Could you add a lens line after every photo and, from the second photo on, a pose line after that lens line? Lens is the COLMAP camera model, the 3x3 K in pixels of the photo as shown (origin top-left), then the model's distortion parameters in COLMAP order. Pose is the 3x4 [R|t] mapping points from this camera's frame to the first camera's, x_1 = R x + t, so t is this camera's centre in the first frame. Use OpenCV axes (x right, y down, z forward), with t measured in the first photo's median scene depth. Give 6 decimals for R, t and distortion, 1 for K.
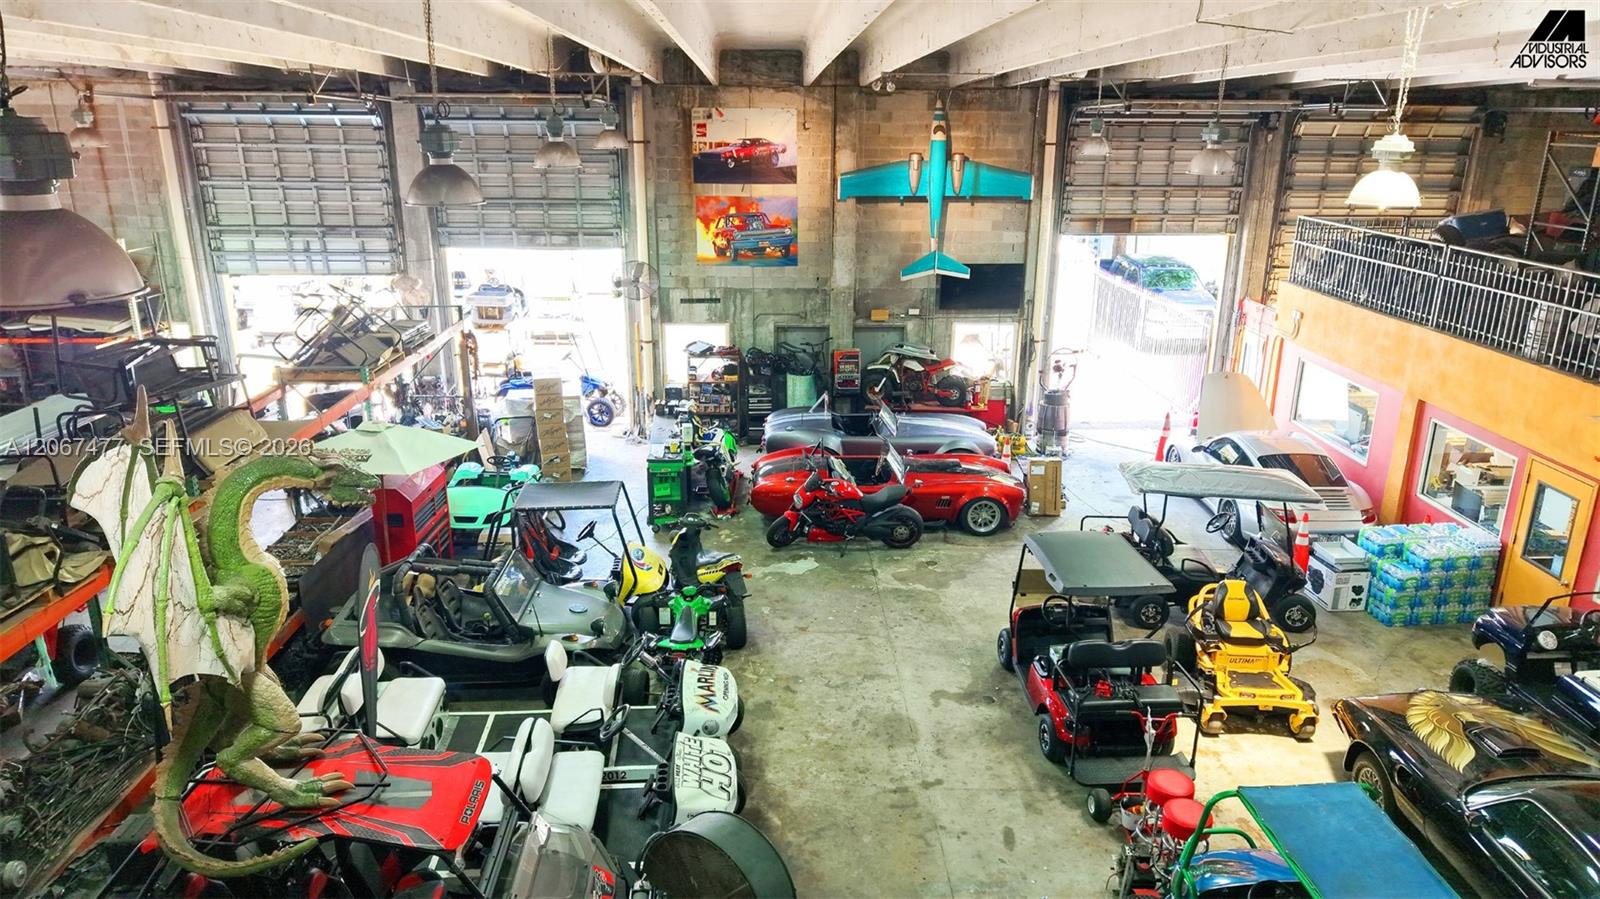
lens RADIAL K [[1067.2, 0, 801.5], [0, 1067.2, 457.6], [0, 0, 1]] dist [0.030351, -0.031906]
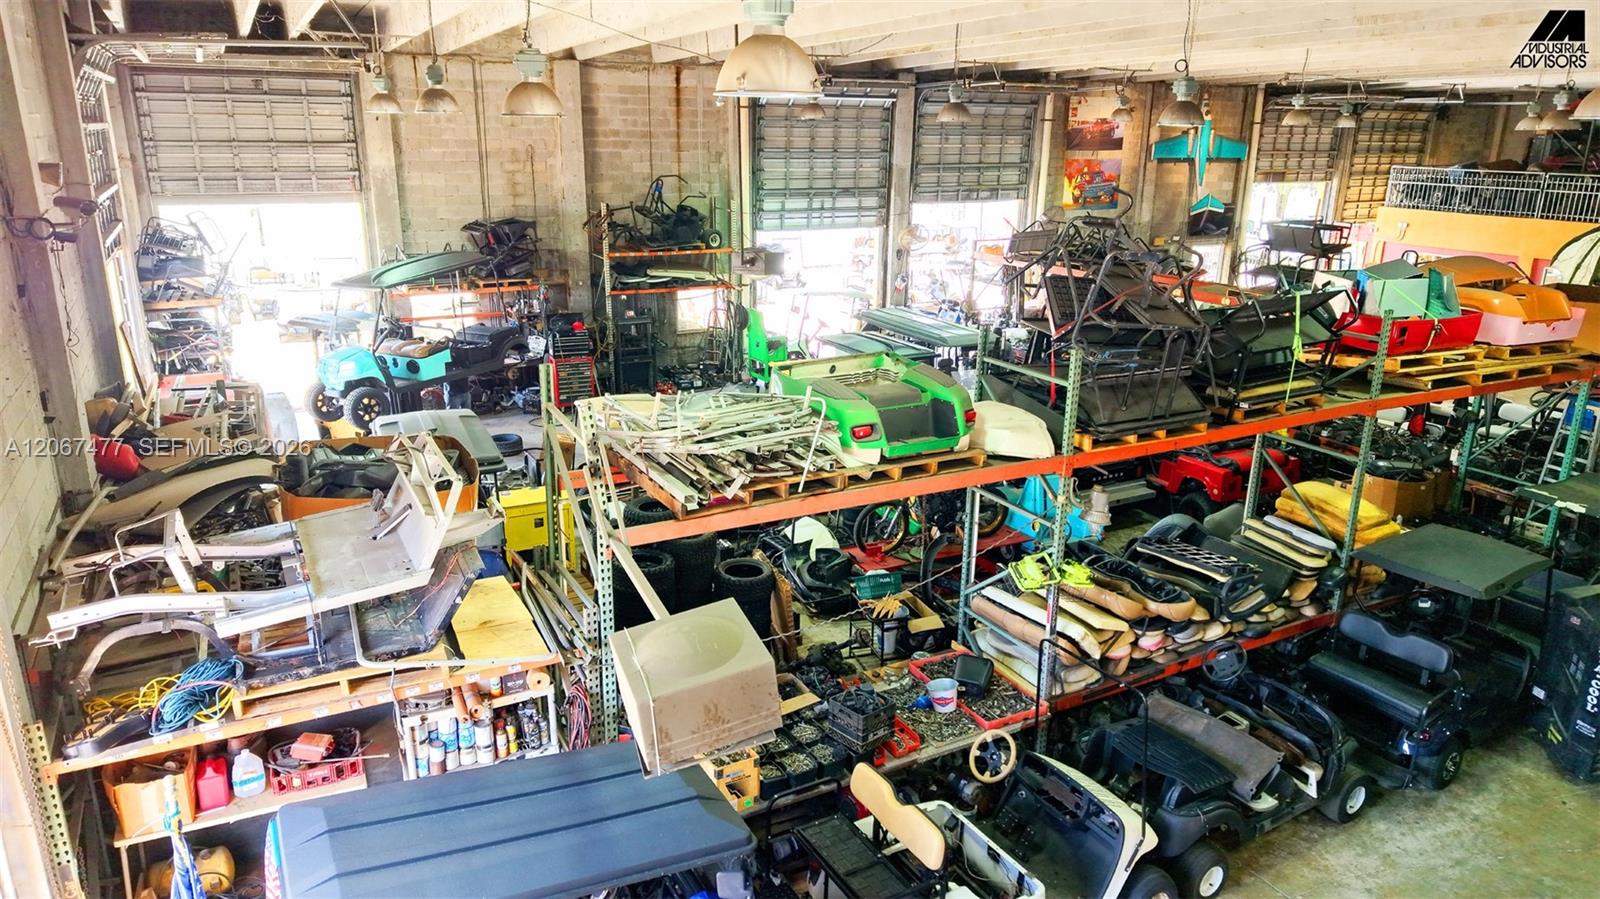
lens RADIAL K [[1067.2, 0, 804.2], [0, 1067.2, 451.0], [0, 0, 1]] dist [0.030351, -0.031906]
pose [[0.899575, -0.124544, 0.418632, -1.340781], [0.129142, 0.991472, 0.017459, 0.078758], [-0.417237, 0.038358, 0.907988, -0.131030]]
